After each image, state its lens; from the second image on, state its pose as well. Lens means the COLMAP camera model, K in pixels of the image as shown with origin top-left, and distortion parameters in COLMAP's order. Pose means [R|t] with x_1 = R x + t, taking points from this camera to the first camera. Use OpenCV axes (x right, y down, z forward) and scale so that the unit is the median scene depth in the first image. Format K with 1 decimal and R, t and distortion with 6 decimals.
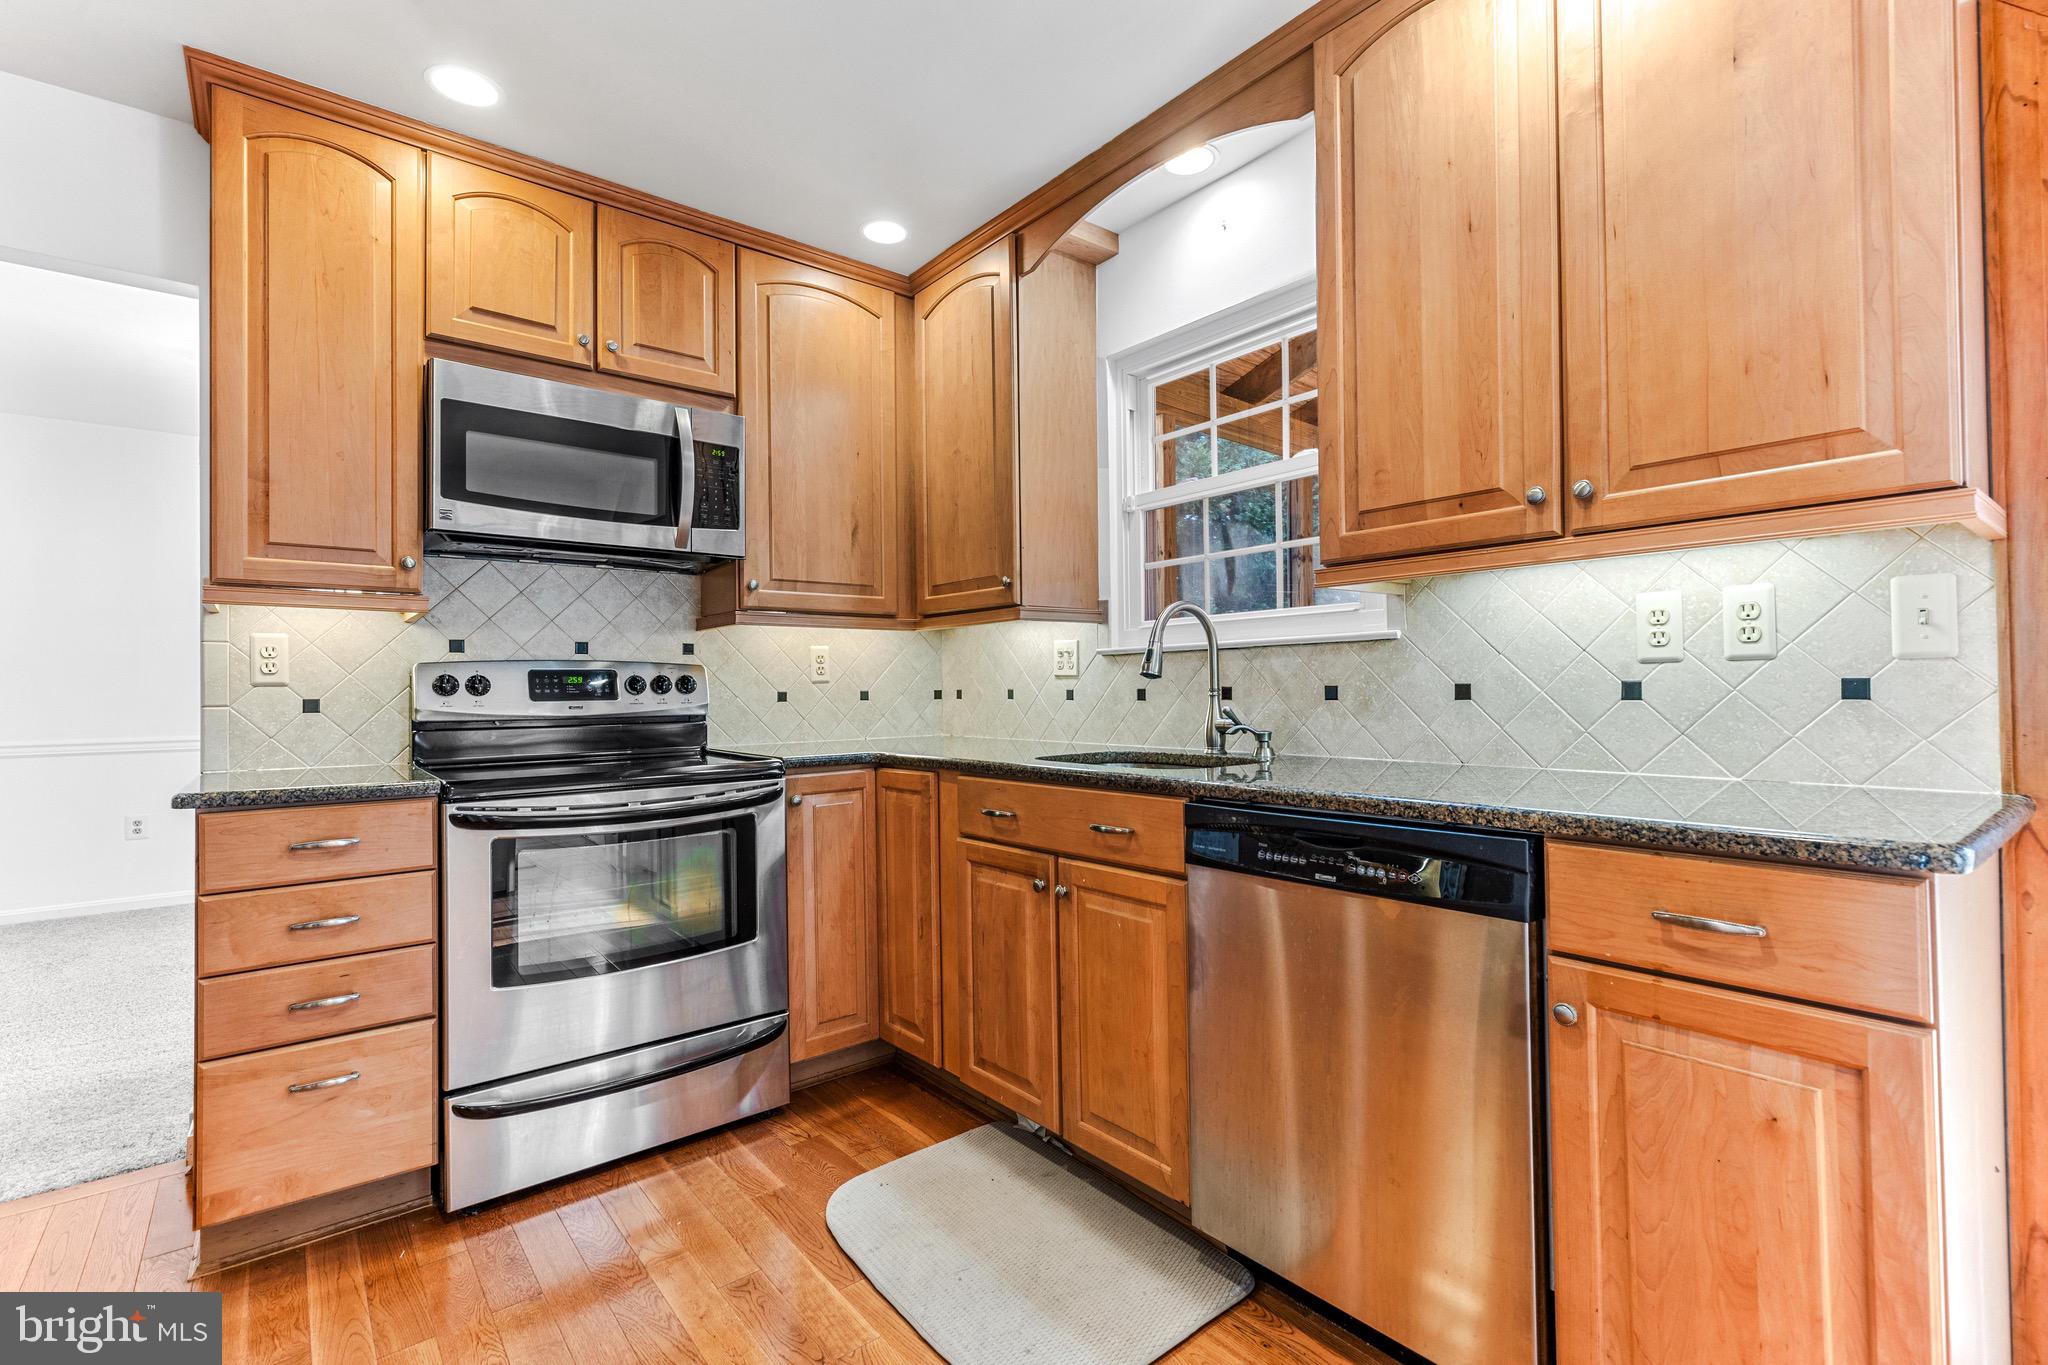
lens RADIAL K [[920.5, 0, 1020.9], [0, 920.5, 684.2], [0, 0, 1]] dist [0.001476, -0.001041]
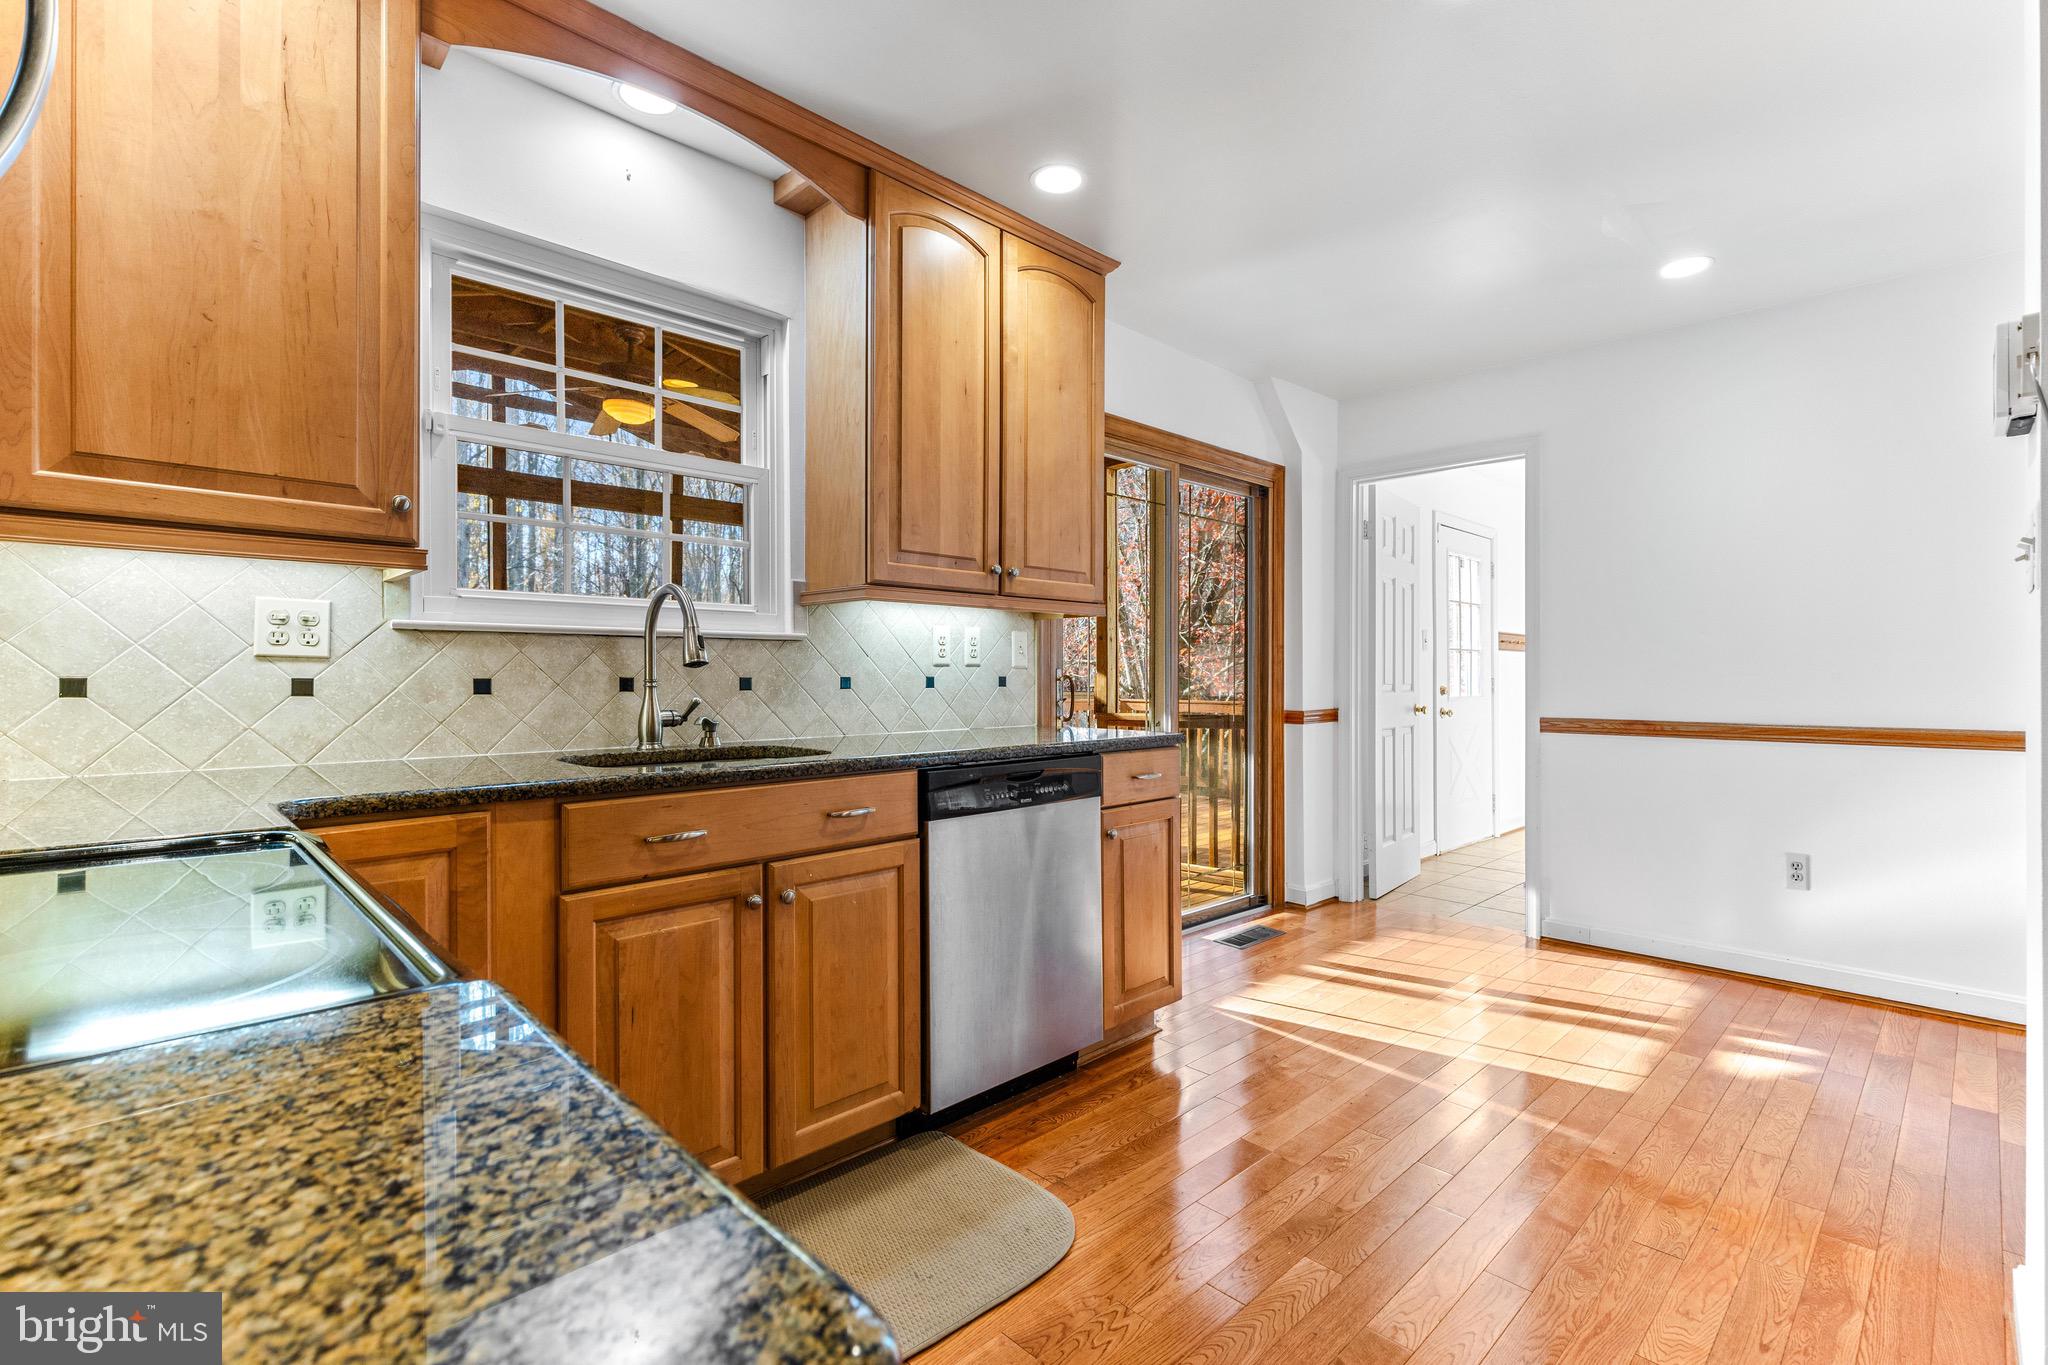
lens RADIAL K [[920.5, 0, 1024.3], [0, 920.5, 690.8], [0, 0, 1]] dist [0.001476, -0.001041]
pose [[-0.093510, -0.001522, 0.995617, -0.849734], [-0.003234, 0.999994, 0.001224, 0.016063], [-0.995613, -0.003106, -0.093514, 0.802547]]
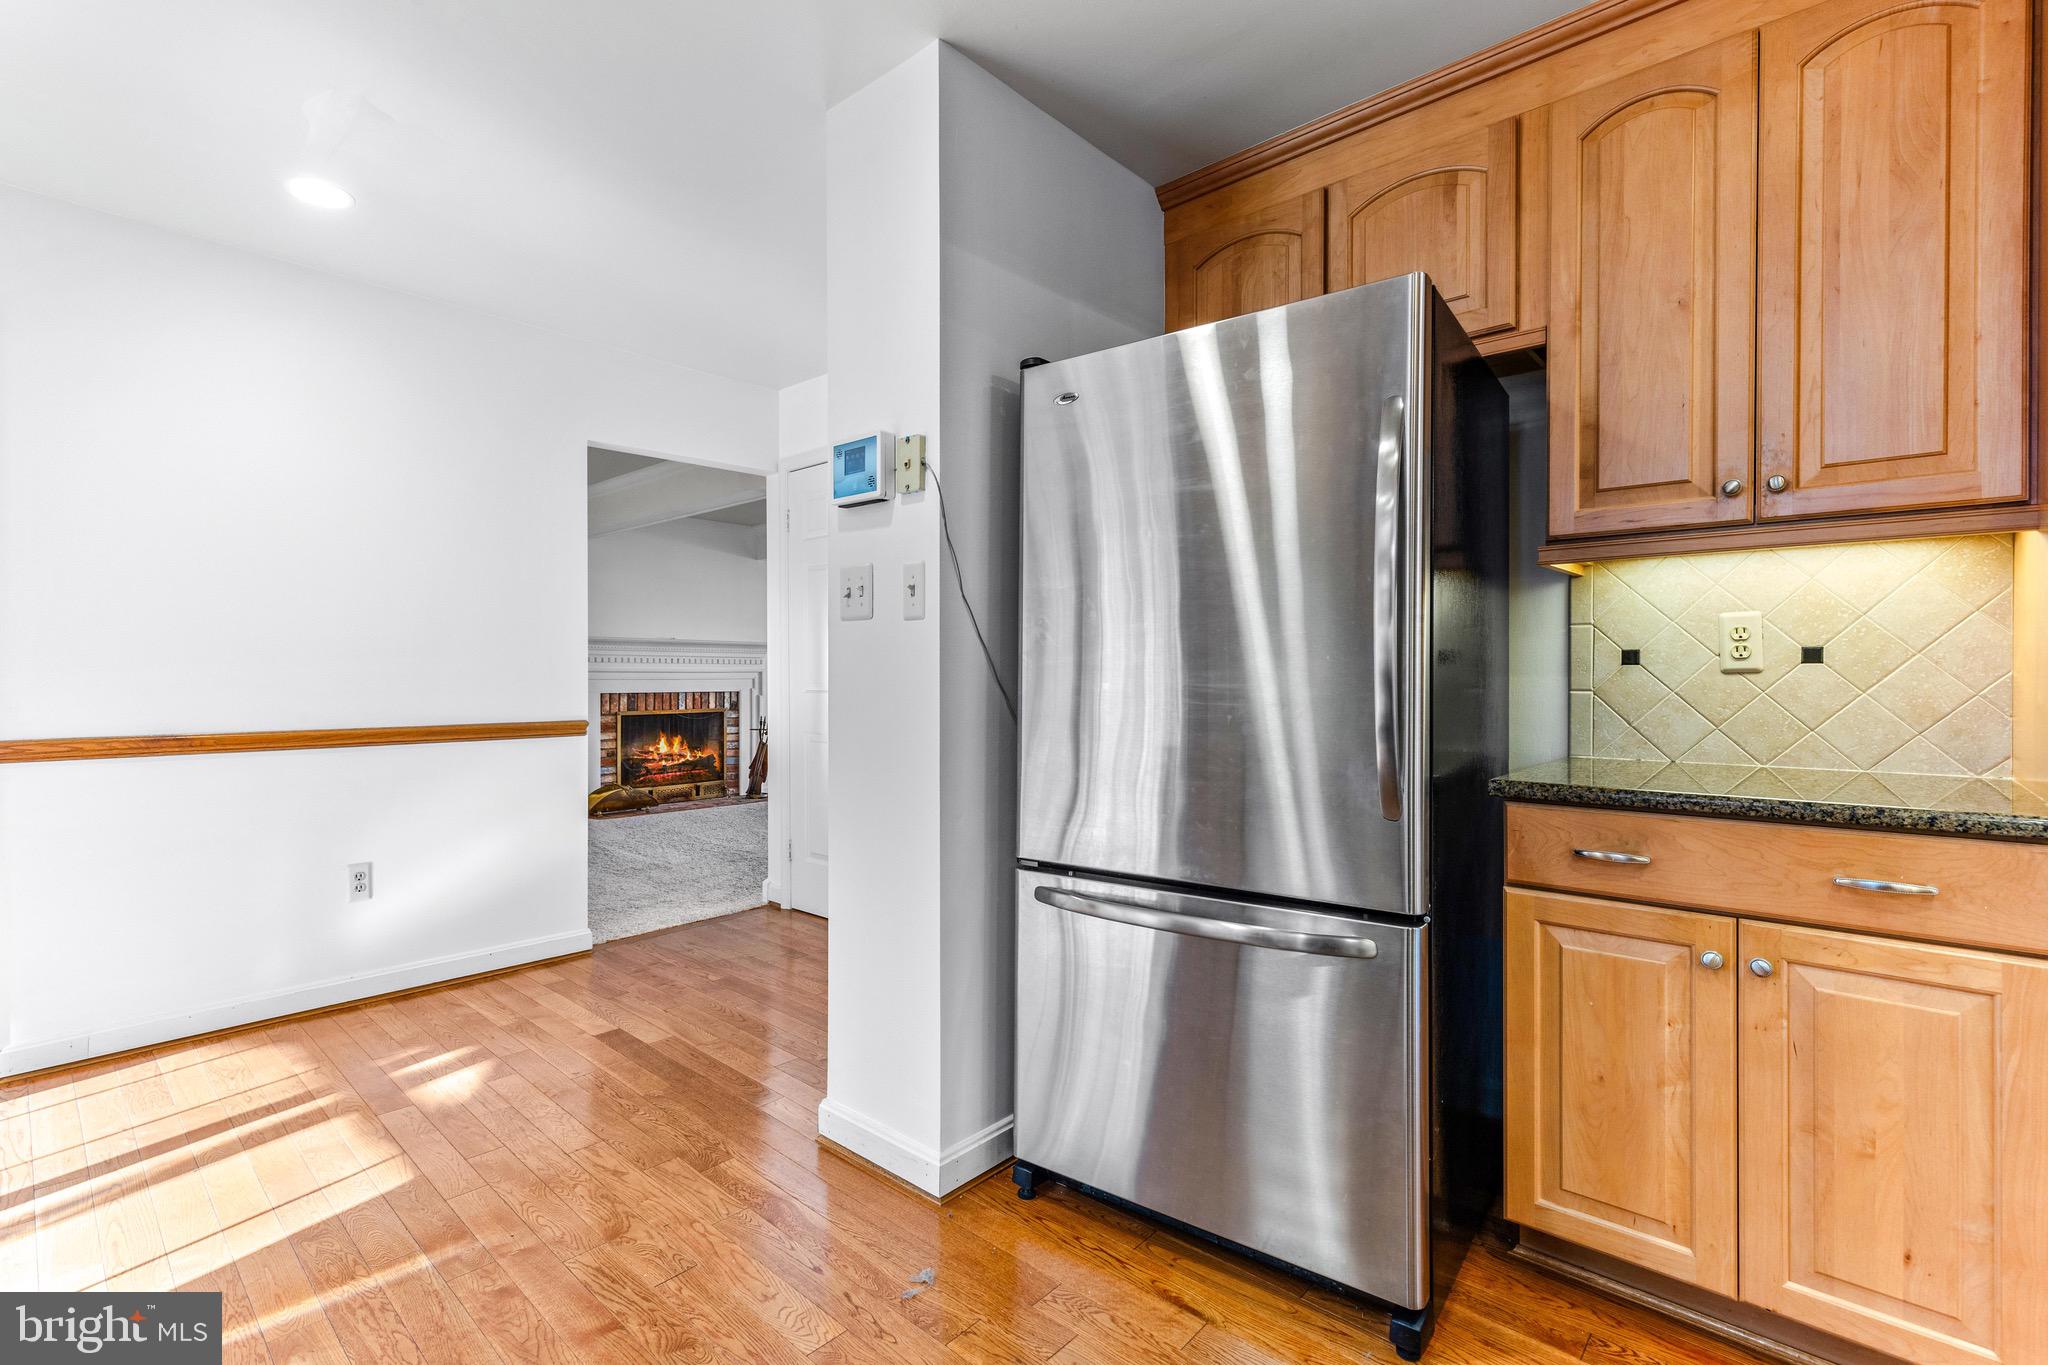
lens RADIAL K [[920.5, 0, 1016.7], [0, 920.5, 677.9], [0, 0, 1]] dist [0.001476, -0.001041]
pose [[-0.981760, 0.004920, -0.190063, 0.564364], [0.006155, 0.999964, -0.005910, -0.003752], [0.190027, -0.006972, -0.981754, 1.244174]]
